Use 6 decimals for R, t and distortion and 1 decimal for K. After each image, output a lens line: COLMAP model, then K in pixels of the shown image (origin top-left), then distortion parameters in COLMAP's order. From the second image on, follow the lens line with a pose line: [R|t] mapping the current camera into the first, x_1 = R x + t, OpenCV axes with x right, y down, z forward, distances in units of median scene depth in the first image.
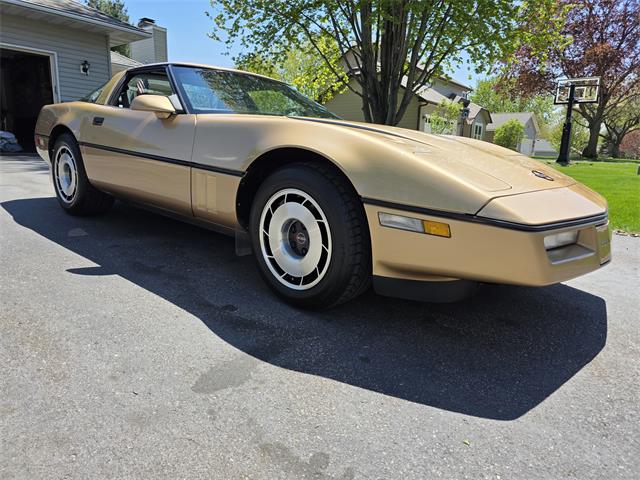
lens RADIAL K [[426.2, 0, 319.7], [0, 426.2, 238.2], [0, 0, 1]] dist [0.034846, -0.009217]
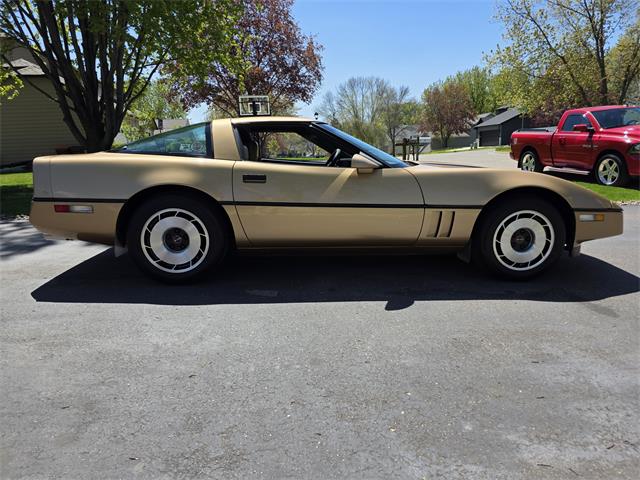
lens RADIAL K [[428.3, 0, 316.0], [0, 428.3, 242.7], [0, 0, 1]] dist [0.050587, -0.043552]
pose [[0.705928, -0.202173, 0.678816, -1.675180], [0.200174, 0.976273, 0.082595, -0.273415], [-0.679408, 0.077575, 0.729648, 0.302903]]
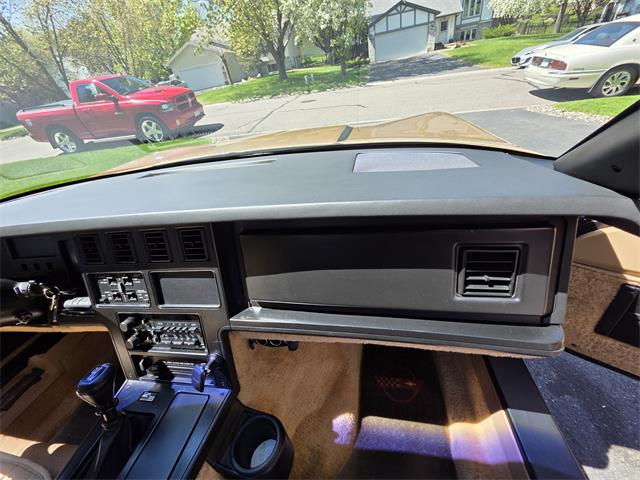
lens RADIAL K [[259.3, 0, 322.2], [0, 259.3, 240.2], [0, 0, 1]] dist [-0.000290, 0.000233]
pose [[-0.528436, -0.431694, 0.731024, -0.442052], [0.310753, 0.702957, 0.639753, -0.527014], [-0.790056, 0.565236, -0.237317, 1.491049]]
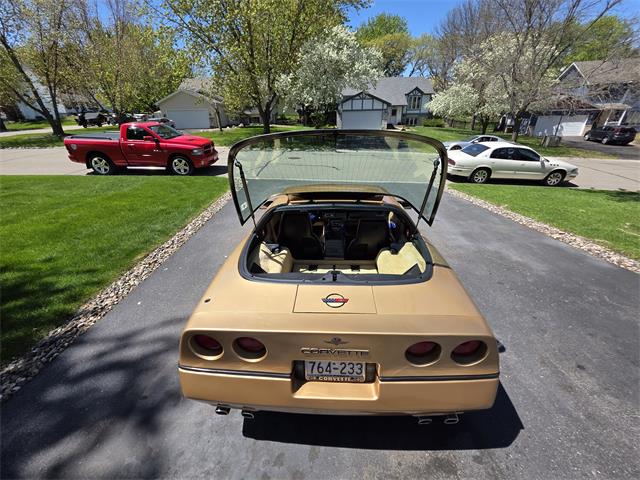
lens RADIAL K [[259.3, 0, 321.4], [0, 259.3, 239.7], [0, 0, 1]] dist [-0.000290, 0.000233]
pose [[-0.618209, -0.353731, 0.701920, -1.387067], [0.160007, 0.817678, 0.552992, -1.193237], [-0.769555, 0.454177, -0.448897, 2.489283]]
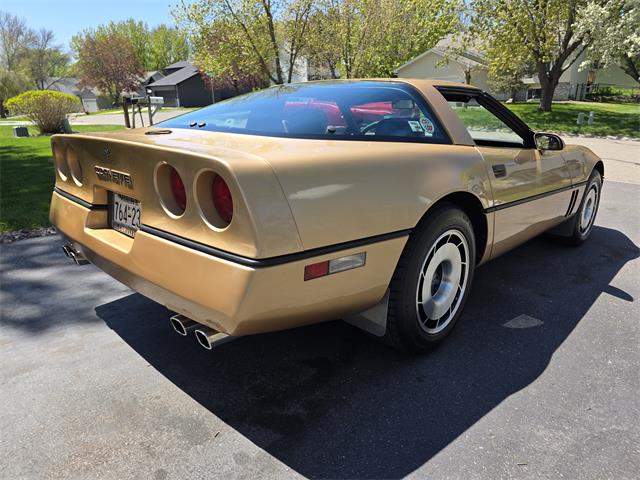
lens RADIAL K [[428.3, 0, 314.2], [0, 428.3, 246.5], [0, 0, 1]] dist [0.050587, -0.043552]
pose [[0.057328, -0.344630, 0.936987, -1.856983], [0.212986, 0.921146, 0.325772, -0.679781], [-0.975372, 0.180889, 0.126208, 1.851740]]
